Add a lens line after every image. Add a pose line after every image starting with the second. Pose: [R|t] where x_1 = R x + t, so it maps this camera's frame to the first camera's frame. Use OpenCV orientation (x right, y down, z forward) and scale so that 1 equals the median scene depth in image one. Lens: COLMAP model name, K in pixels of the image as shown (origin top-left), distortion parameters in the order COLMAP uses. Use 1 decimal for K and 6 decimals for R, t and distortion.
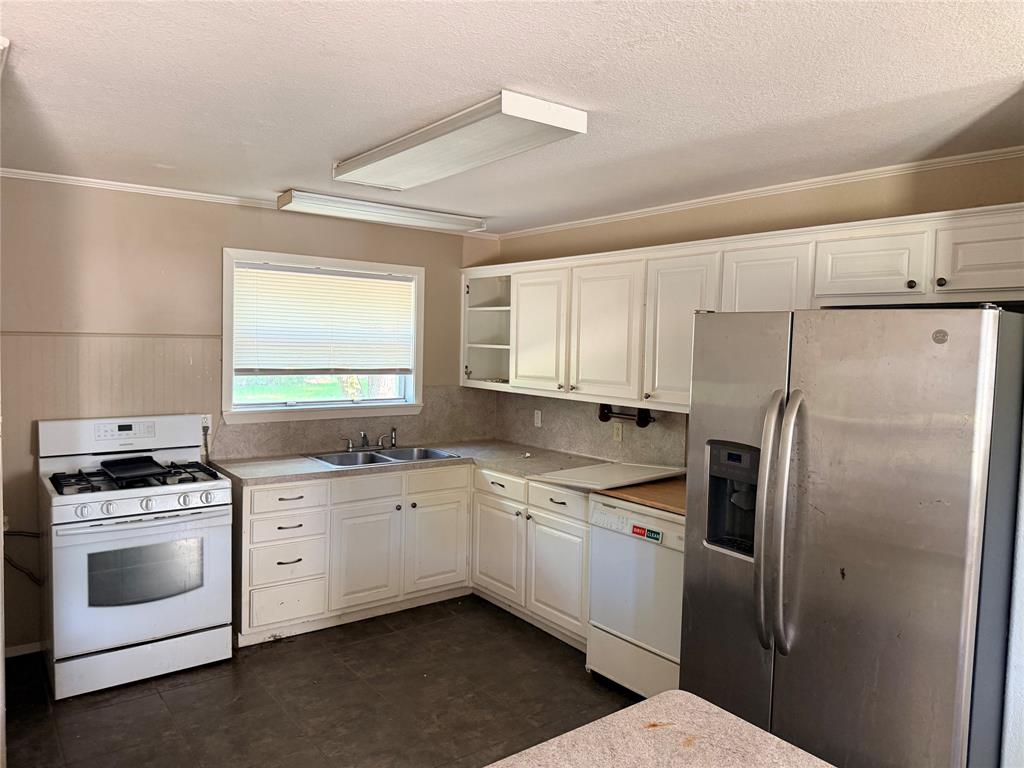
lens RADIAL K [[720.9, 0, 512.0], [0, 720.9, 384.0], [0, 0, 1]] dist [0.077278, -0.002891]
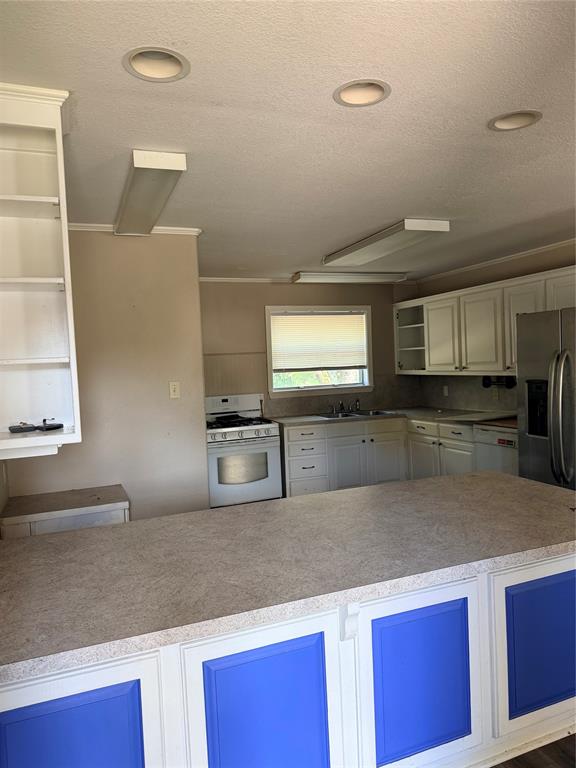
lens RADIAL K [[540.7, 0, 288.0], [0, 540.7, 384.0], [0, 0, 1]] dist [0.077278, -0.002891]
pose [[0.960291, -0.055293, -0.273468, 0.036923], [0.050675, 0.998429, -0.023926, 0.052880], [0.274361, 0.009117, 0.961584, -0.332007]]
